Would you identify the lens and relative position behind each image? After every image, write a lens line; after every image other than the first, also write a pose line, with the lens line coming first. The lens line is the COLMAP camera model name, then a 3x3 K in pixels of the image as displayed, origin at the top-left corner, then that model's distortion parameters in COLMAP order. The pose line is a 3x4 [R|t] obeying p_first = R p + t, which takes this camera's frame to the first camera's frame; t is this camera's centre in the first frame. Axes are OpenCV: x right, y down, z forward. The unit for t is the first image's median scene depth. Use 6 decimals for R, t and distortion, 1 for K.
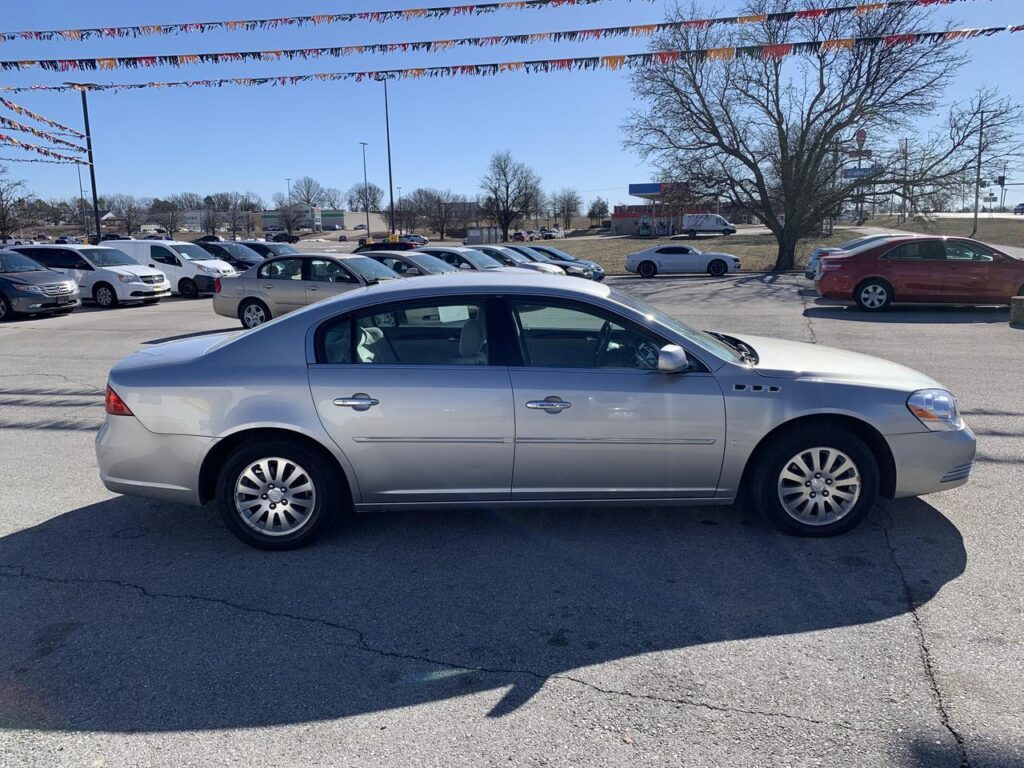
lens RADIAL K [[779.7, 0, 504.9], [0, 779.7, 363.8], [0, 0, 1]] dist [0.030494, -0.027621]
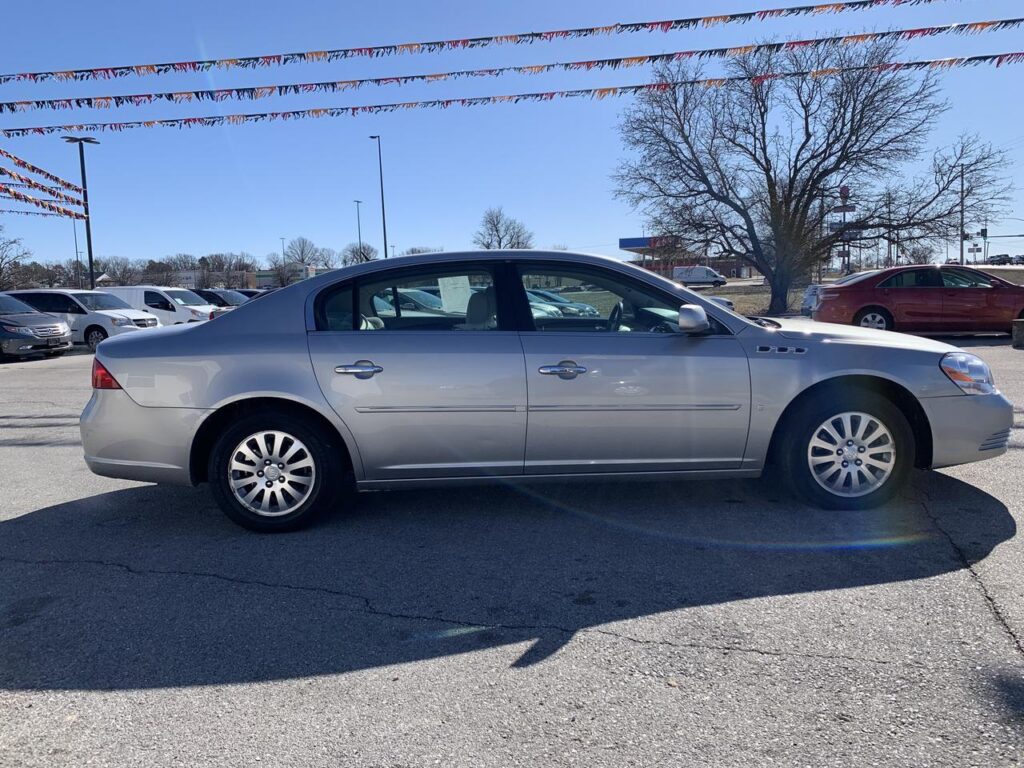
lens RADIAL K [[779.7, 0, 503.4], [0, 779.7, 359.9], [0, 0, 1]] dist [0.030494, -0.027621]
pose [[0.999917, -0.010490, 0.007515, -0.022455], [0.011041, 0.996926, -0.077569, 0.109303], [-0.006678, 0.077646, 0.996959, 0.054681]]
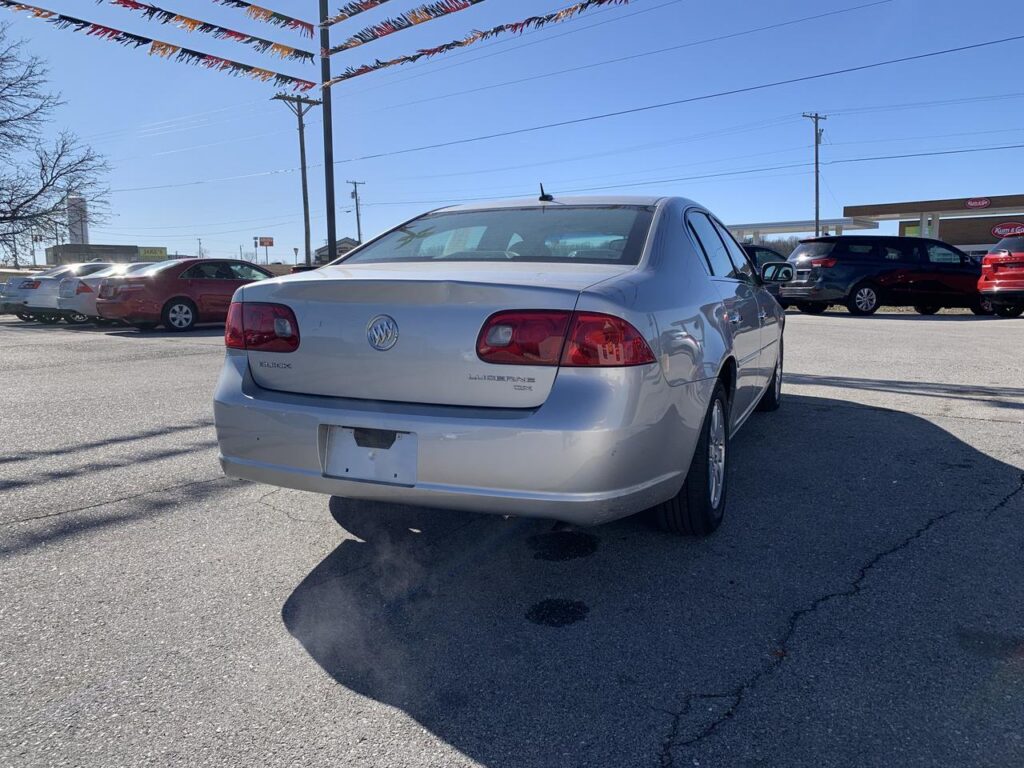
lens RADIAL K [[779.7, 0, 509.8], [0, 779.7, 370.5], [0, 0, 1]] dist [0.030494, -0.027621]
pose [[0.382608, -0.089926, 0.919524, -1.033253], [0.149208, 0.988202, 0.034558, 0.036600], [-0.911783, 0.123978, 0.391511, 0.872088]]
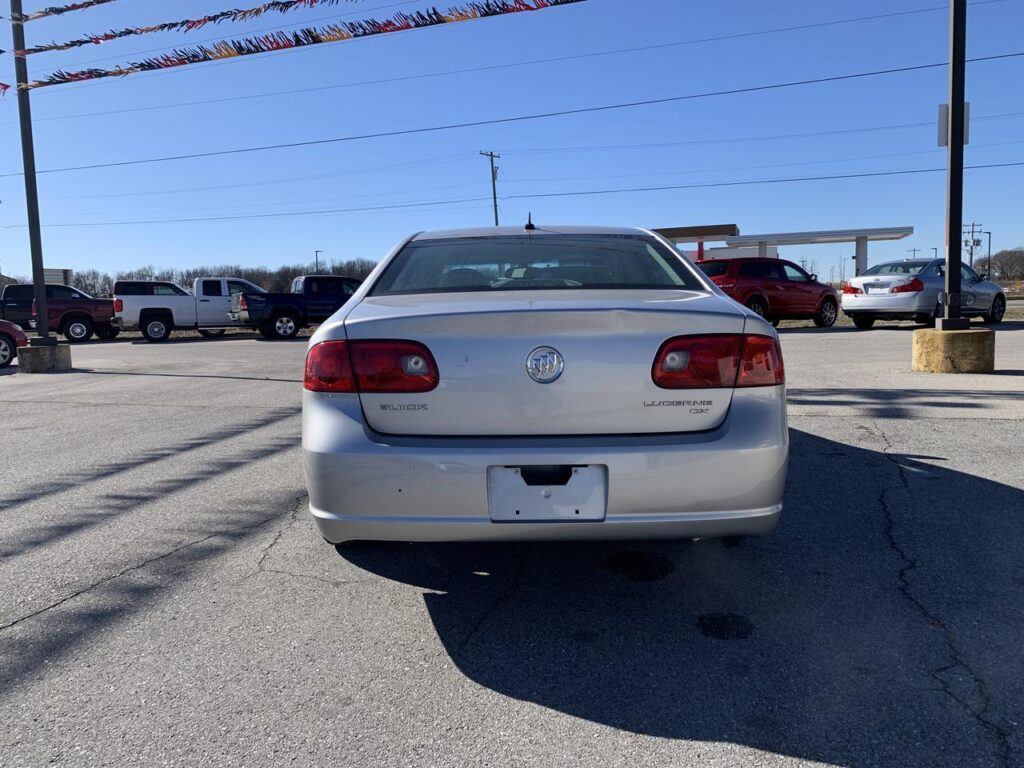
lens RADIAL K [[779.7, 0, 498.9], [0, 779.7, 367.9], [0, 0, 1]] dist [0.030494, -0.027621]
pose [[0.003189, -0.065657, 0.997837, -1.088401], [0.190322, 0.979643, 0.063852, -0.024276], [-0.981717, 0.189706, 0.015620, 1.204233]]
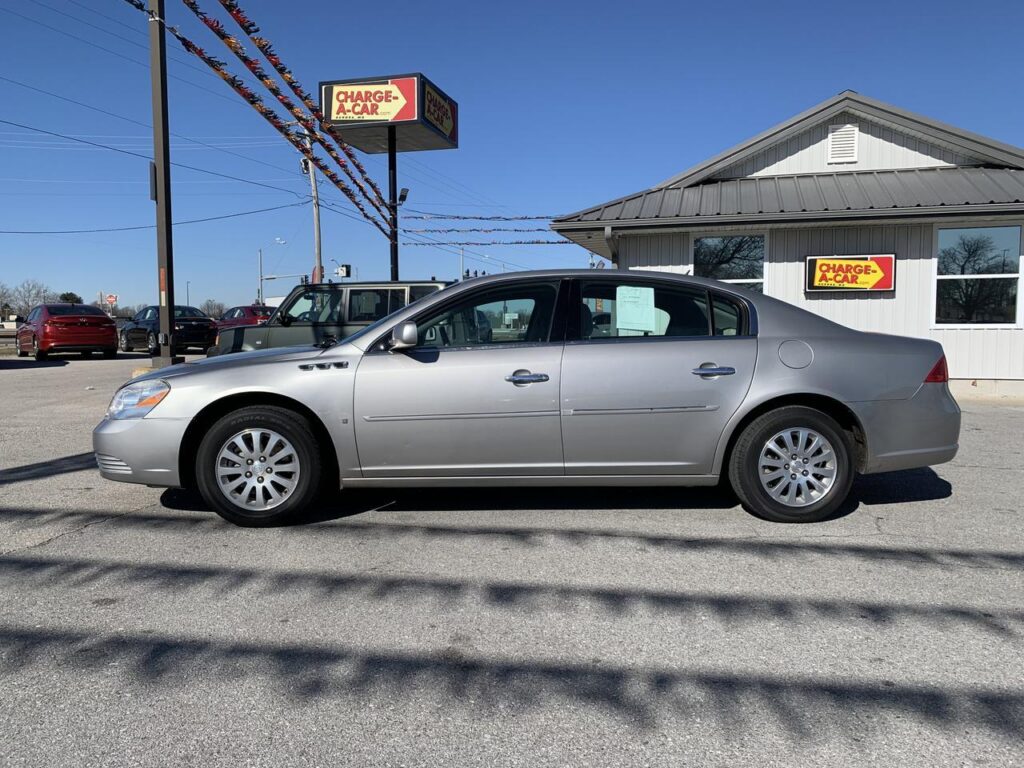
lens RADIAL K [[783.6, 0, 503.5], [0, 783.6, 366.4], [0, 0, 1]] dist [0.038693, -0.042572]
pose [[-0.997428, 0.026065, -0.066765, 0.159357], [0.010816, 0.975601, 0.219286, -0.258317], [0.070852, 0.218000, -0.973373, 2.342521]]
